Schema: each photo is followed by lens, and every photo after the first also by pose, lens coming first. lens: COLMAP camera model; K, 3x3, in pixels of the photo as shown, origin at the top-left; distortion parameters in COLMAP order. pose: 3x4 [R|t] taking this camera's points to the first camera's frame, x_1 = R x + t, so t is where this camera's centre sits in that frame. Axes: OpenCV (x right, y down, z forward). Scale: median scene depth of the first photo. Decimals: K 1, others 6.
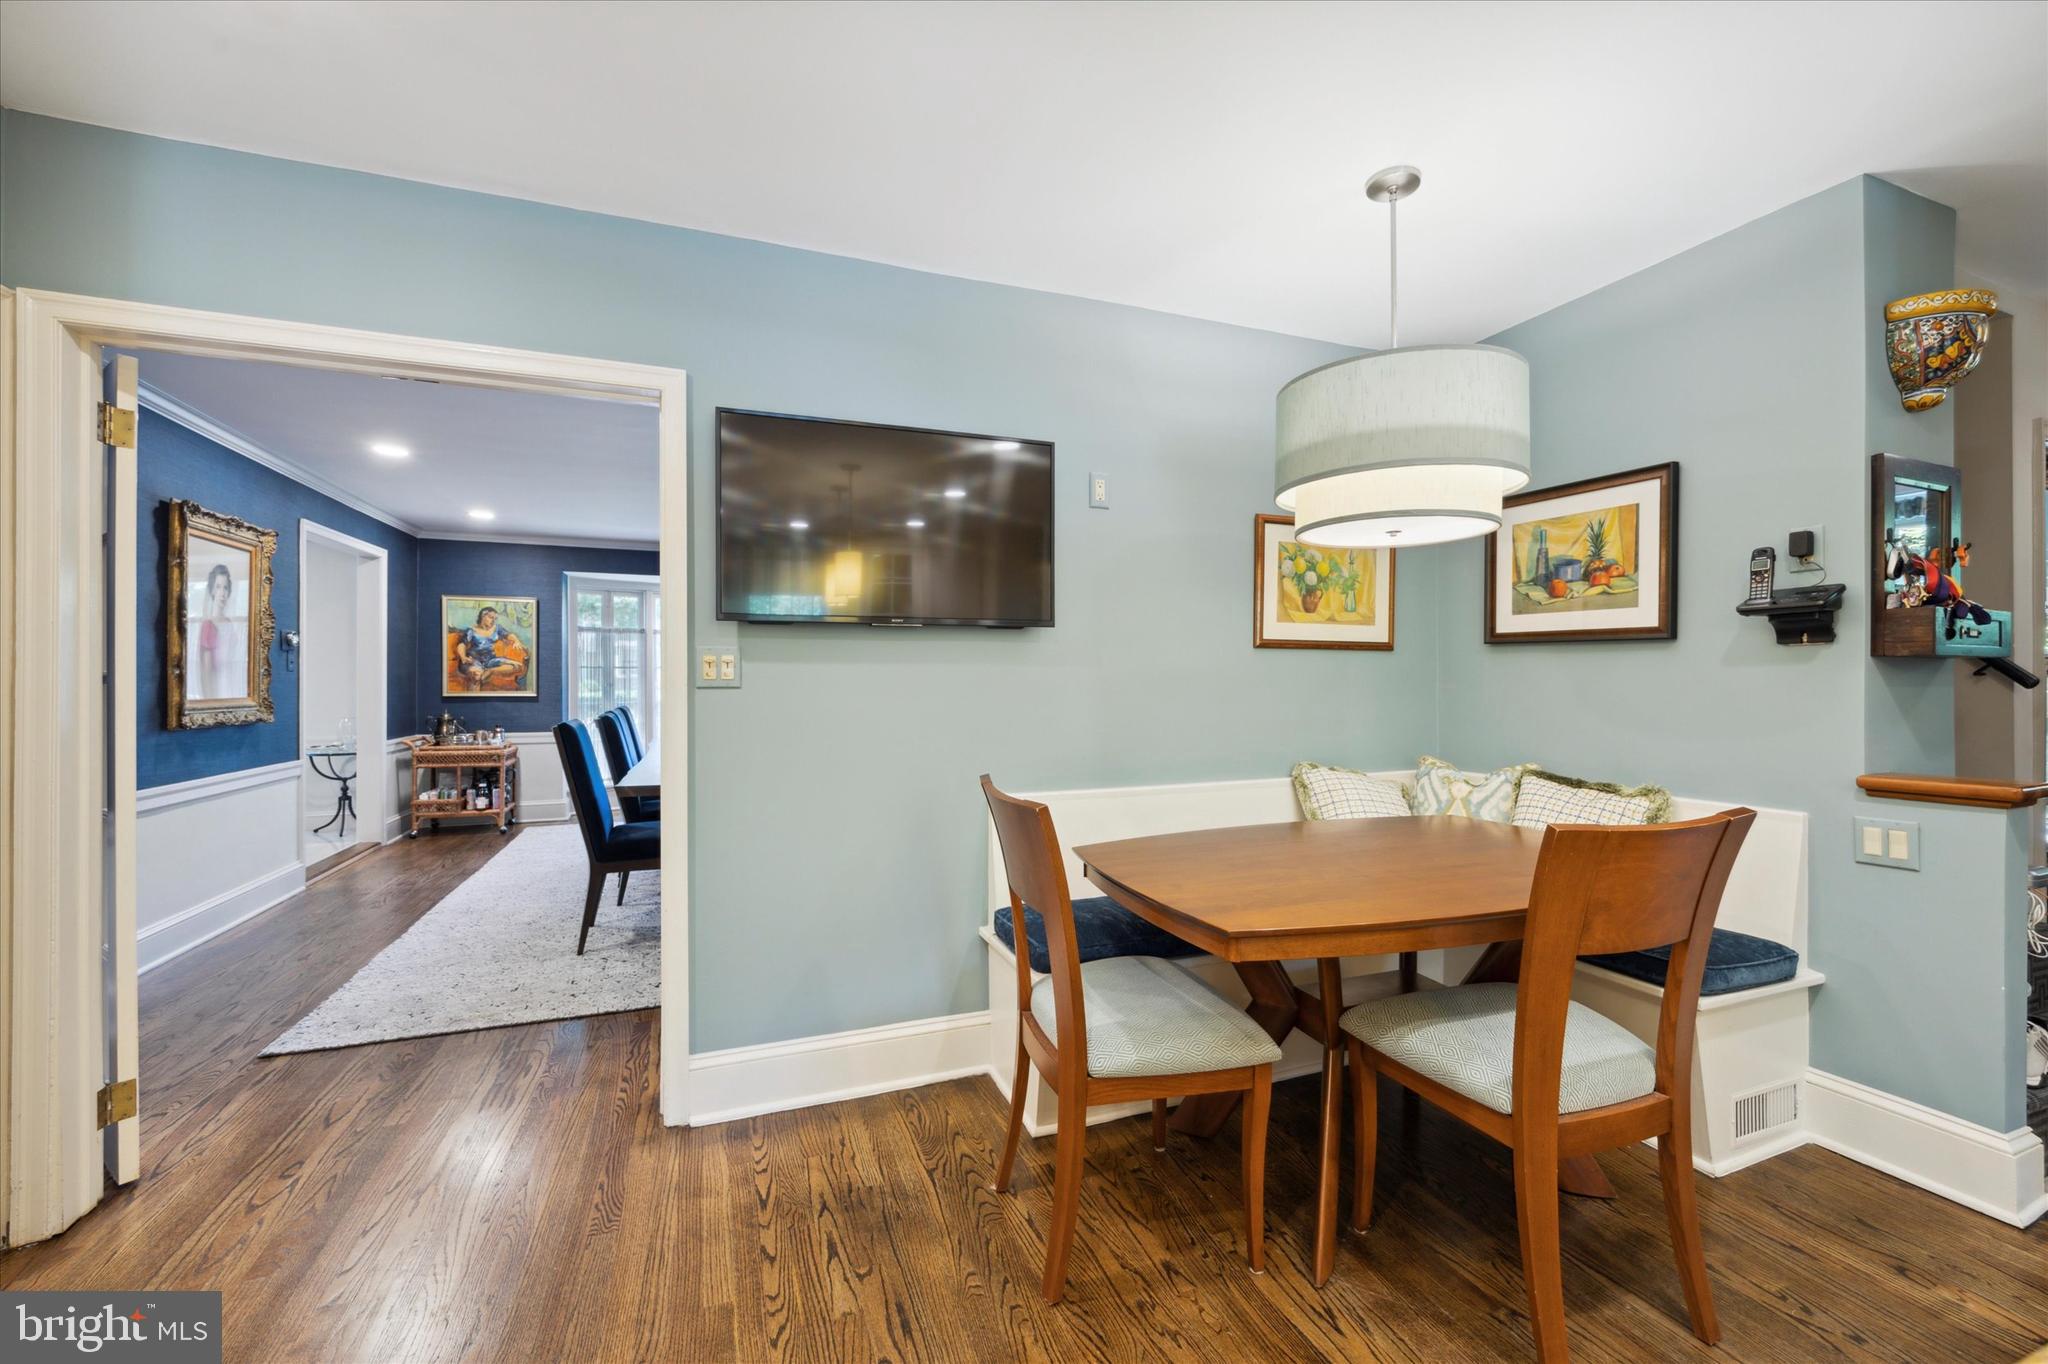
lens RADIAL K [[832.1, 0, 1021.2], [0, 832.1, 679.5], [0, 0, 1]] dist [-0.004665, -0.000174]
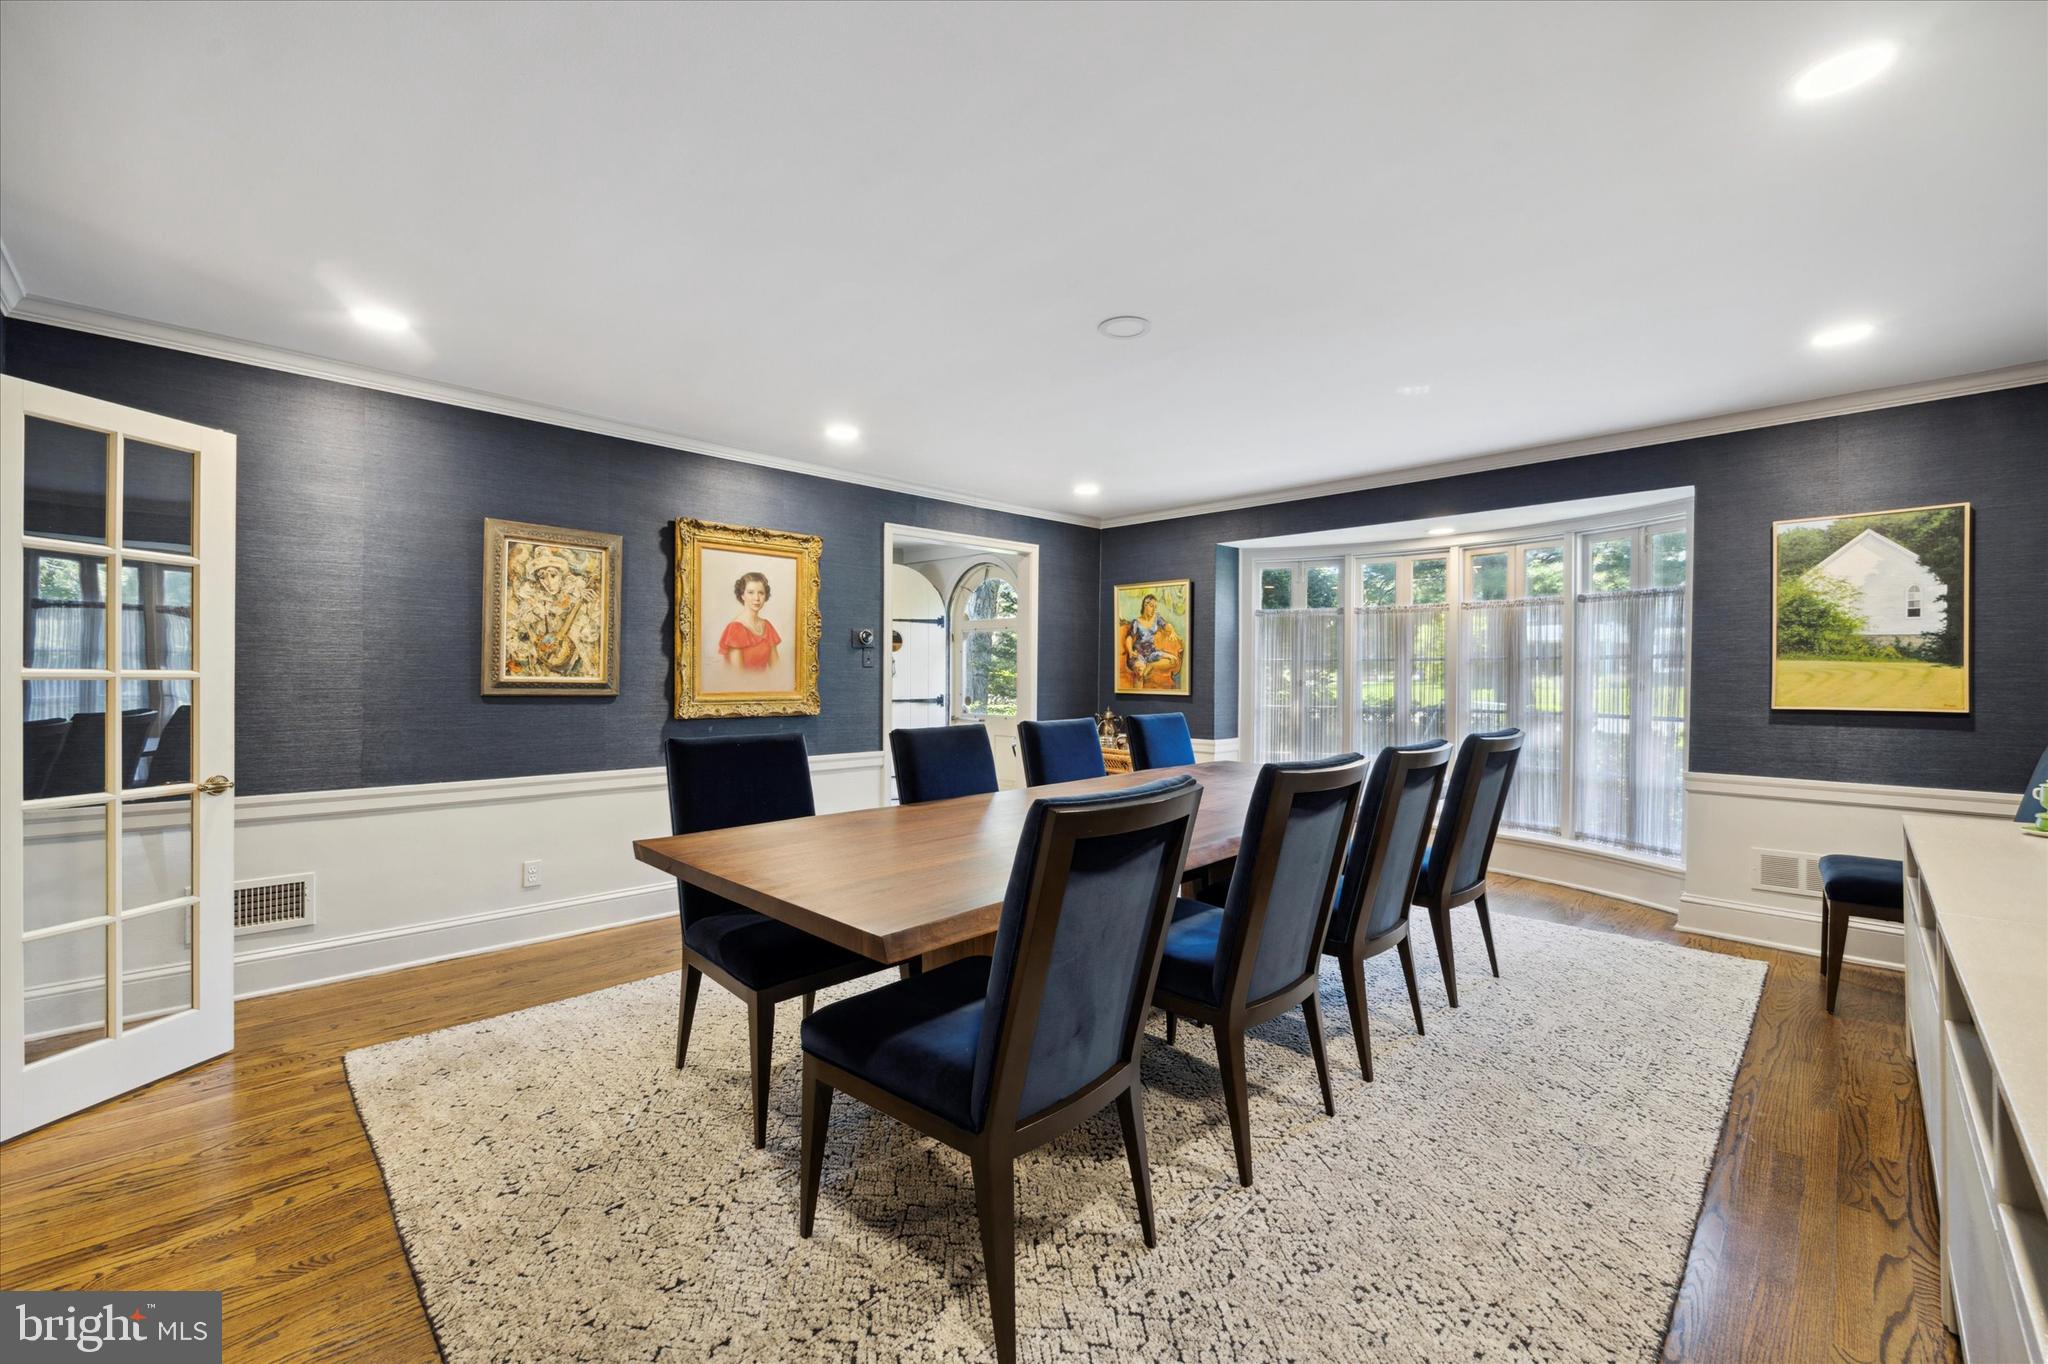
lens RADIAL K [[832.1, 0, 1021.4], [0, 832.1, 674.5], [0, 0, 1]] dist [-0.004665, -0.000174]
pose [[0.408939, 0.008657, -0.912521, 0.123245], [-0.006593, 0.999957, 0.006532, -0.006135], [0.912538, 0.003345, 0.408979, 0.510668]]
